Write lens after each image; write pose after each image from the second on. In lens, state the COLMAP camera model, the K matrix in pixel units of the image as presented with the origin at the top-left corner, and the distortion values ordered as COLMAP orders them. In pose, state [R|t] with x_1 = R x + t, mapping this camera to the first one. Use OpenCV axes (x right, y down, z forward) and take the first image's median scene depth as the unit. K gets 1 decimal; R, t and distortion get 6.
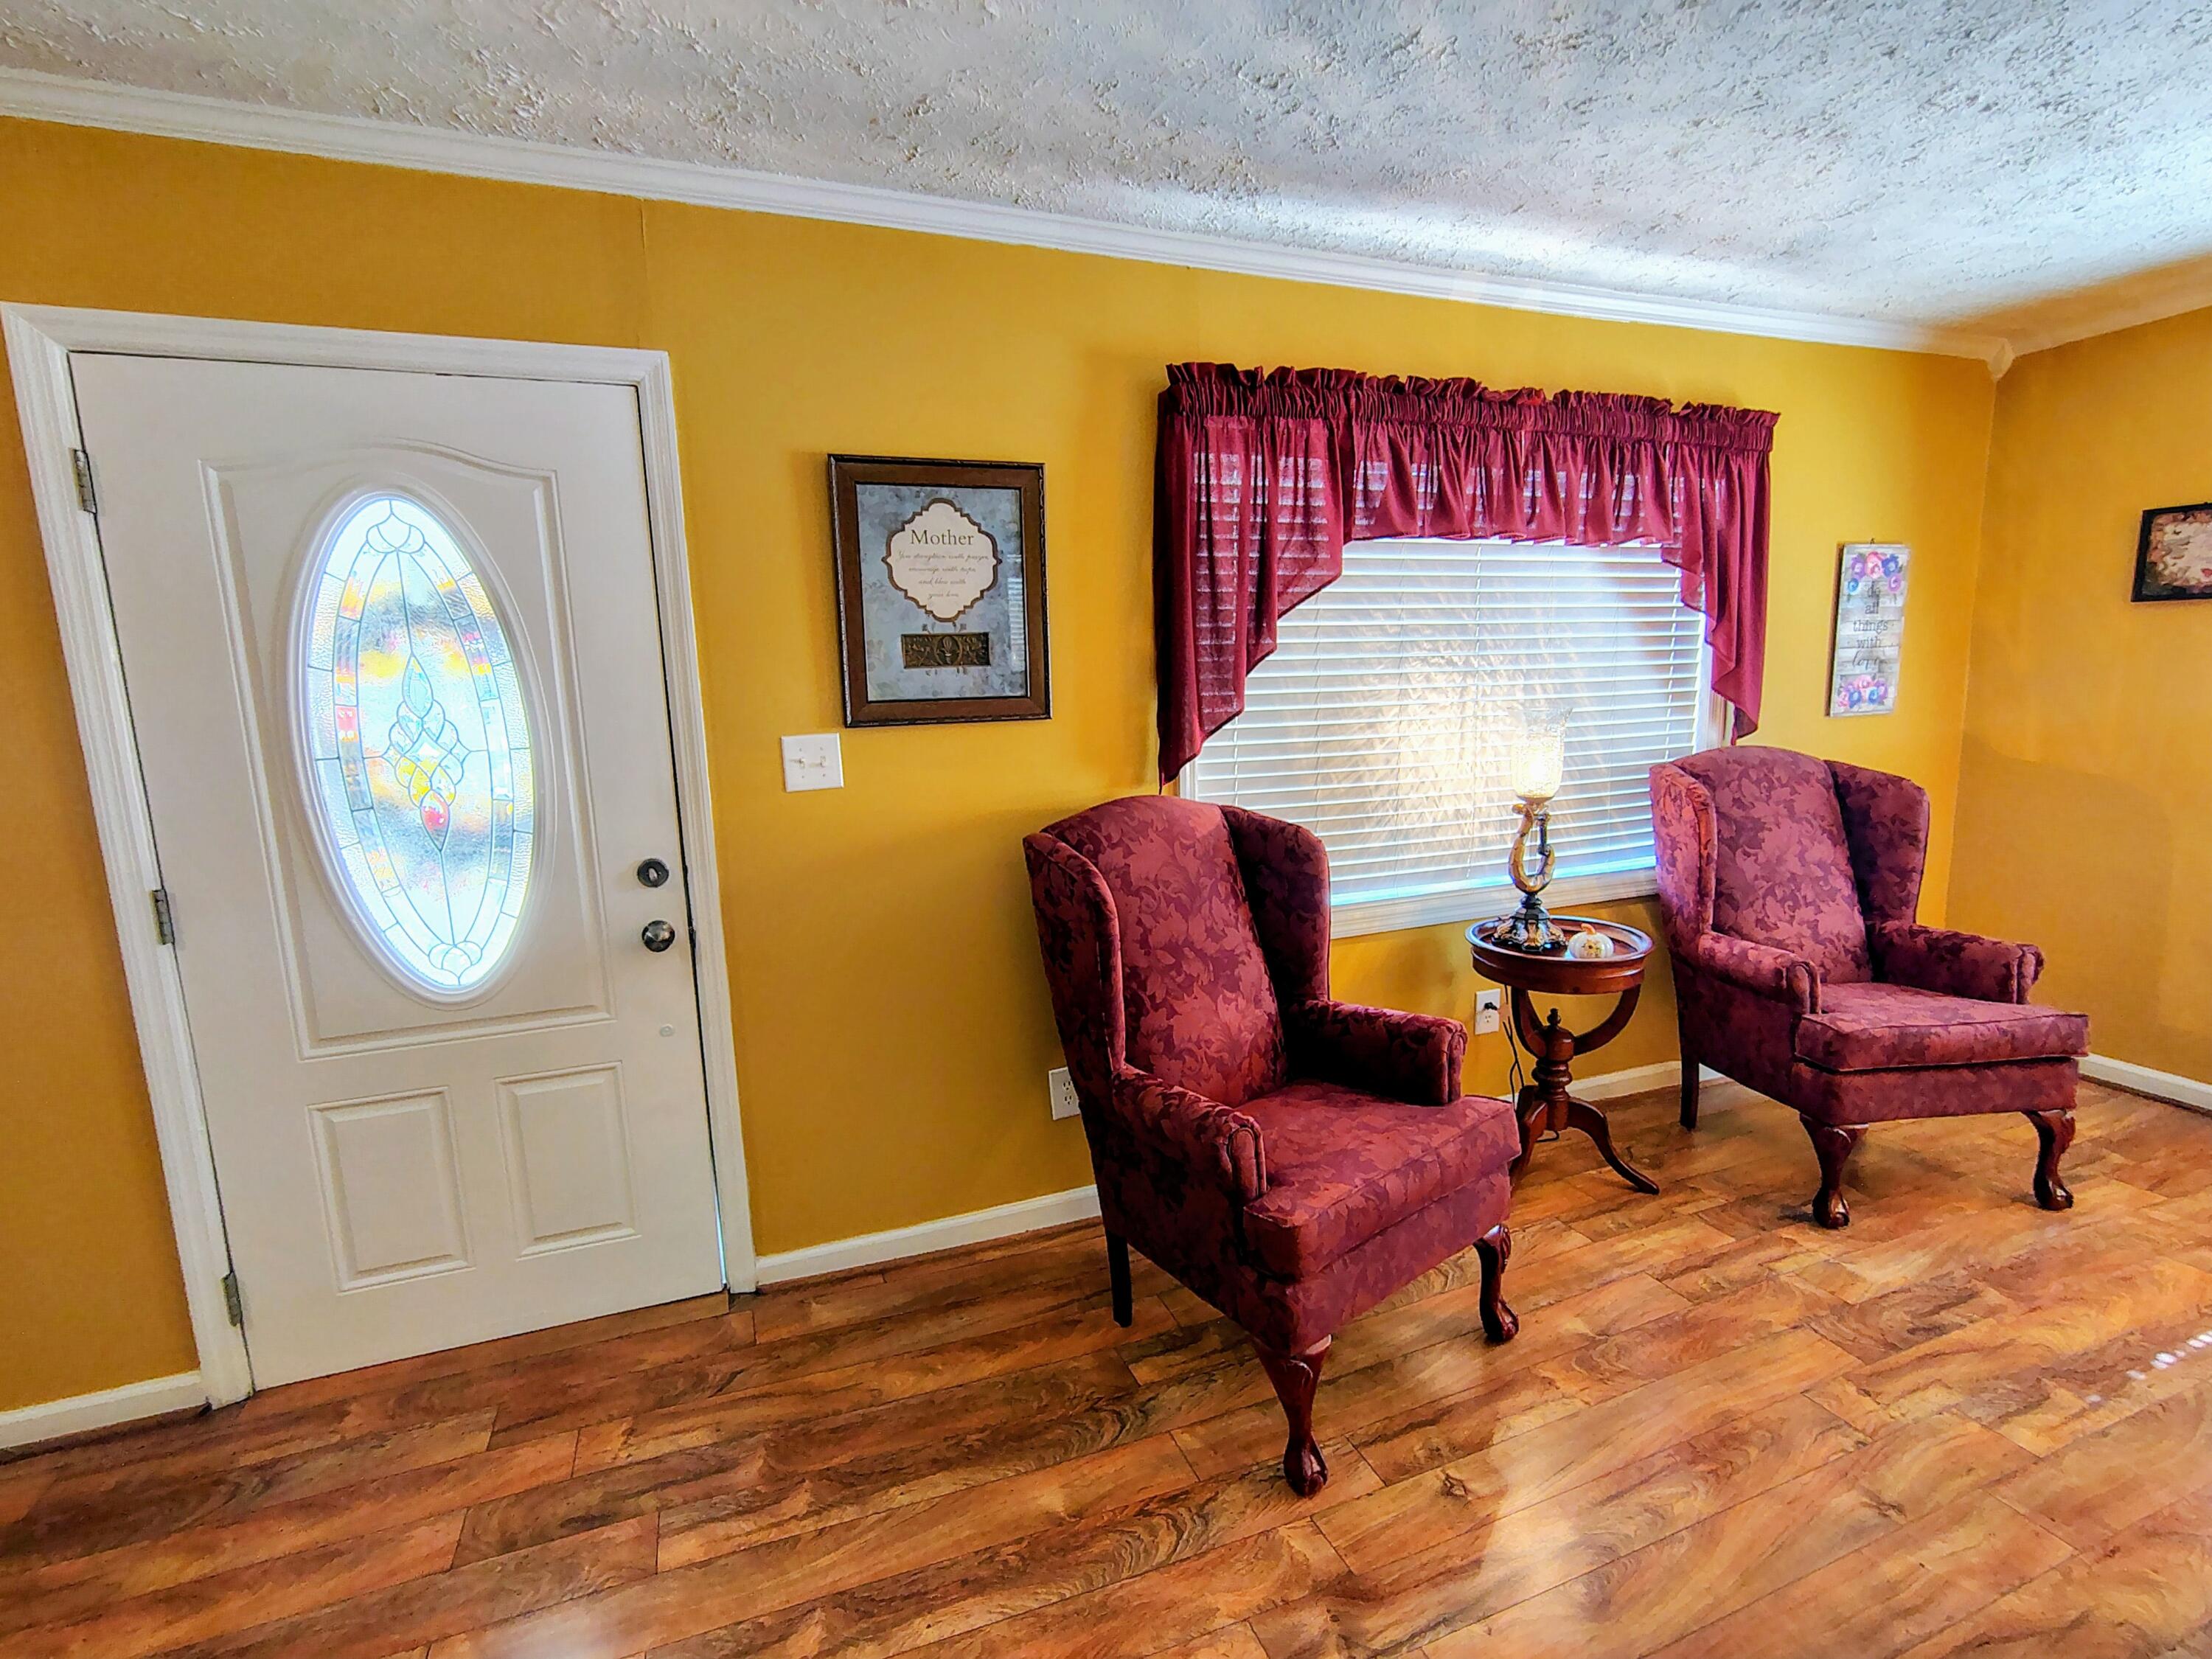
lens RADIAL K [[1049.5, 0, 1099.7], [0, 1049.5, 832.2], [0, 0, 1]] dist [-0.003411, 0.004646]
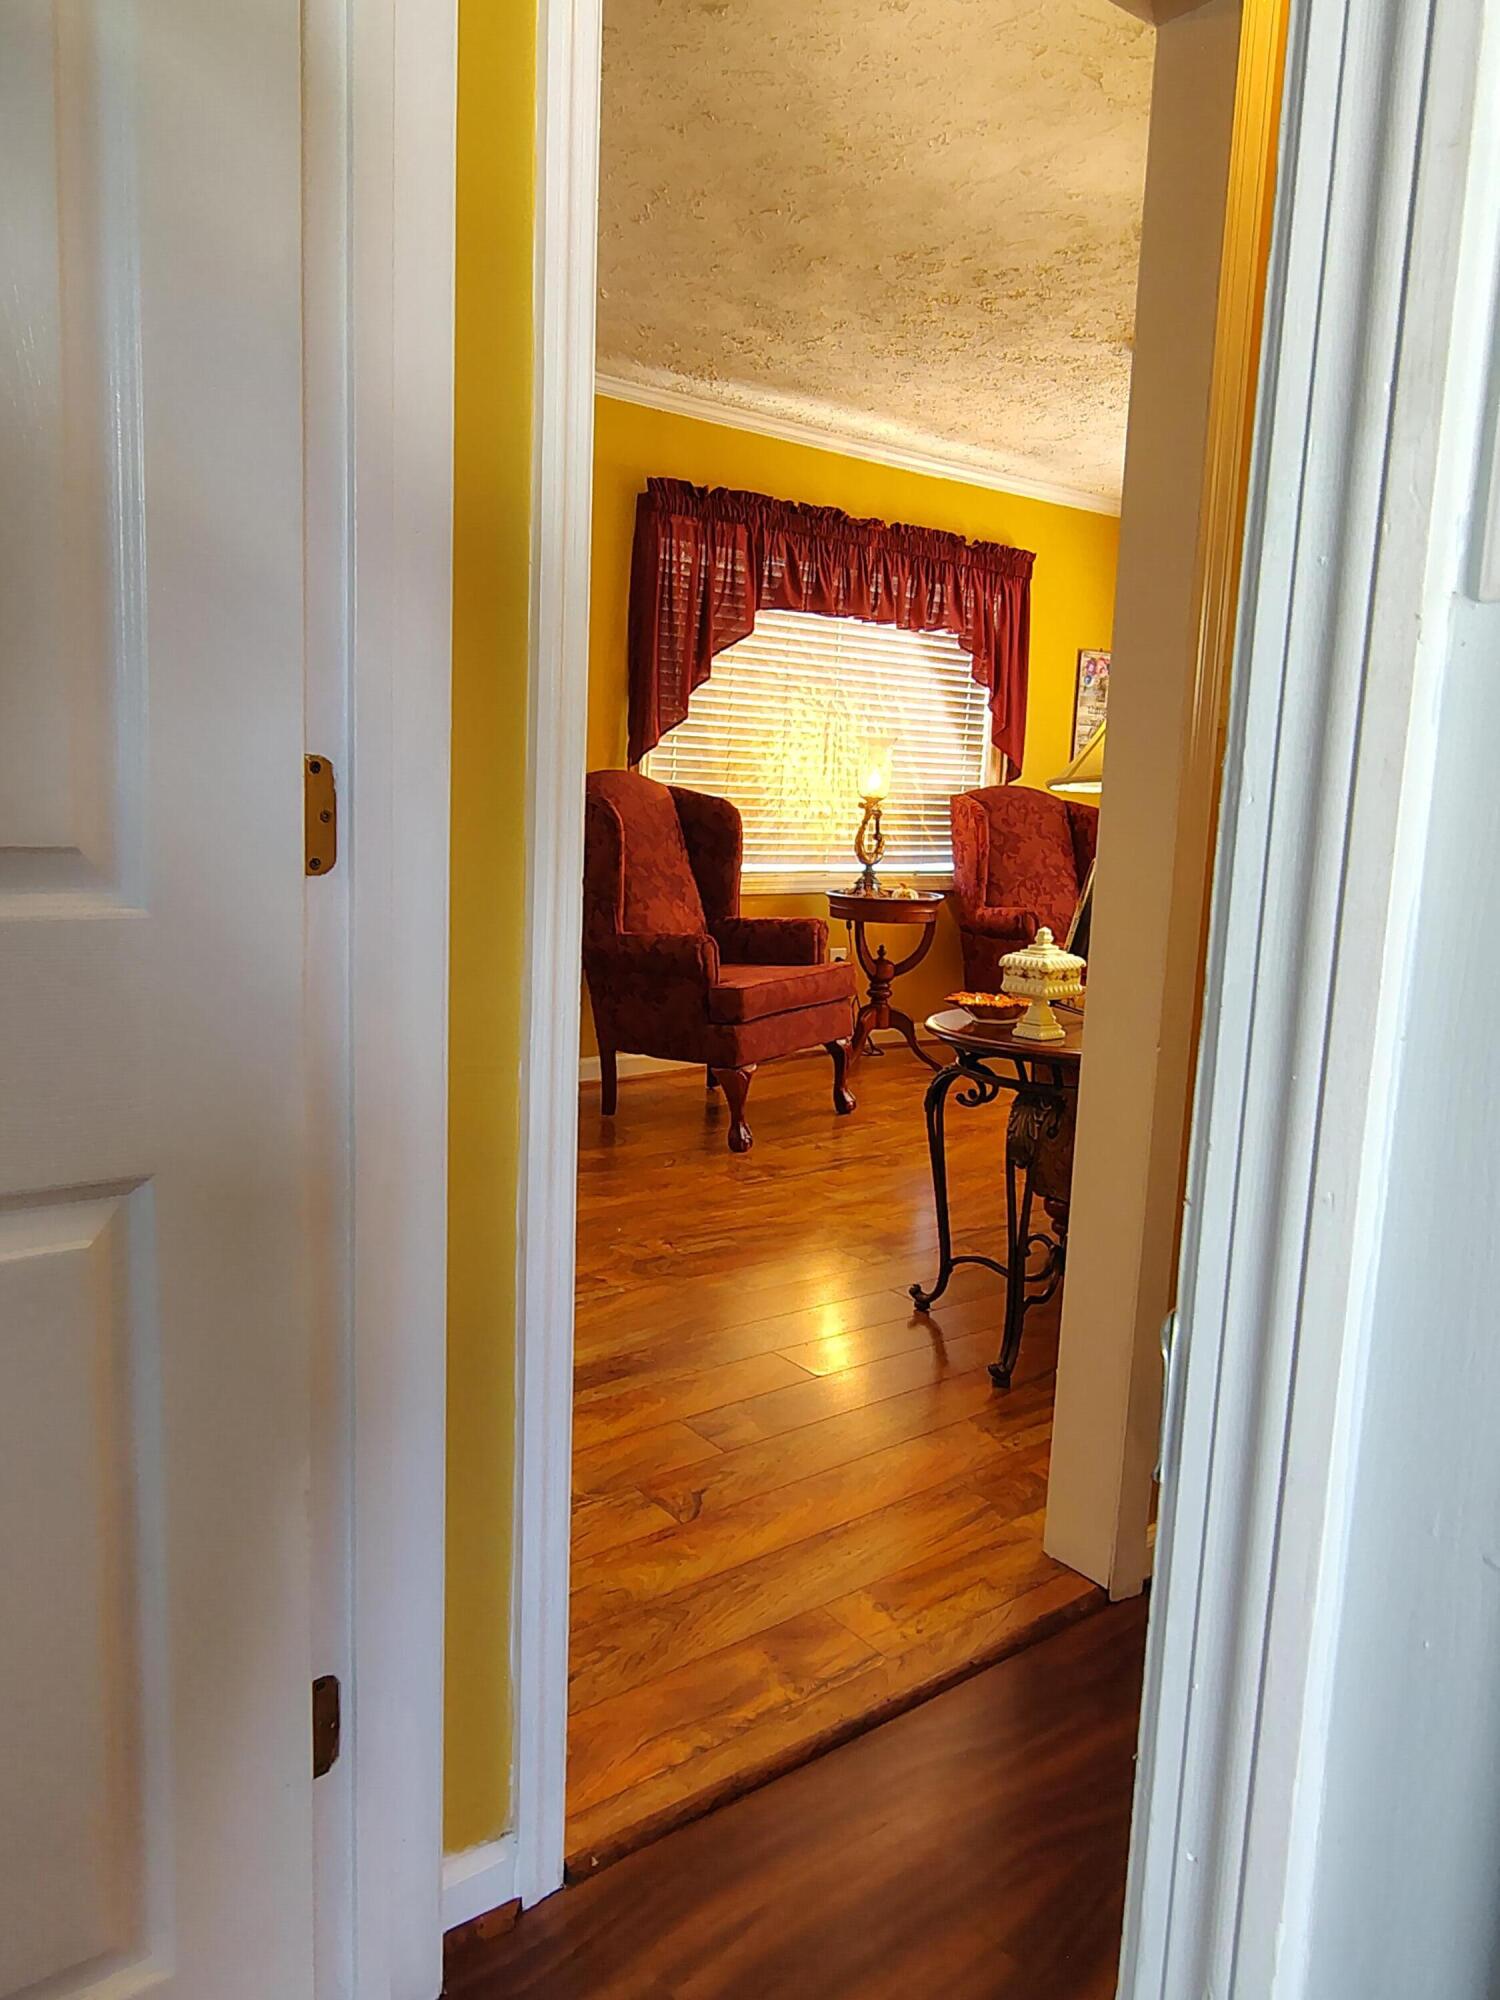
lens RADIAL K [[1396.1, 0, 747.3], [0, 1396.1, 985.7], [0, 0, 1]] dist [0.000077, -0.000912]
pose [[0.954969, 0.025374, 0.295620, -0.343446], [-0.024010, 0.999678, -0.008244, 0.266631], [-0.295734, 0.000775, 0.955270, -0.864671]]
